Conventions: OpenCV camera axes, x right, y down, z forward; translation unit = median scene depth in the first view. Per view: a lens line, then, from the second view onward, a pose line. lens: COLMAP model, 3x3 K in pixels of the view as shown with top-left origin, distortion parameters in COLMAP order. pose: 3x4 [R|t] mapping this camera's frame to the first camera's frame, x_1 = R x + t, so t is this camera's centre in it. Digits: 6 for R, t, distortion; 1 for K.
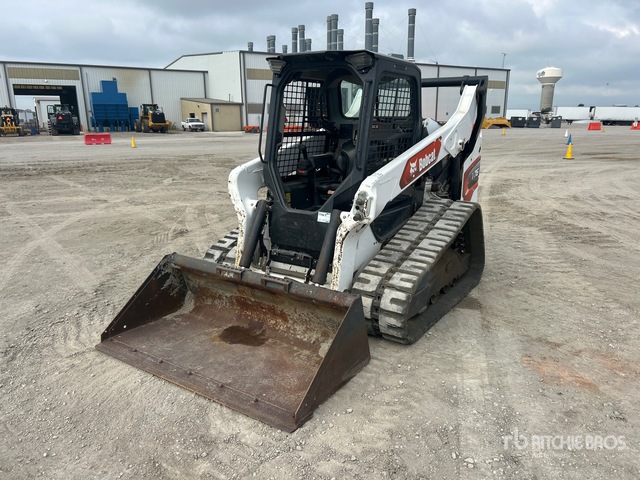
lens RADIAL K [[492.5, 0, 320.0], [0, 492.5, 240.0], [0, 0, 1]] dist [0.068639, 0.000226]
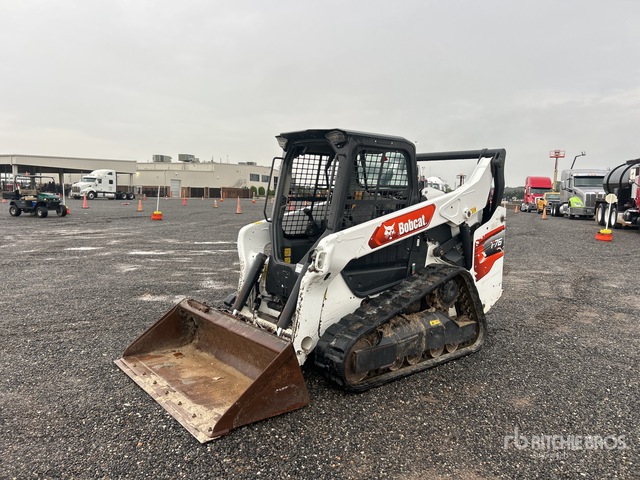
lens RADIAL K [[492.5, 0, 320.0], [0, 492.5, 240.0], [0, 0, 1]] dist [0.068639, 0.000226]
pose [[0.951333, 0.044756, -0.304898, 0.359284], [-0.087402, 0.987956, -0.127689, 0.024424], [0.295511, 0.148124, 0.943786, -0.059160]]
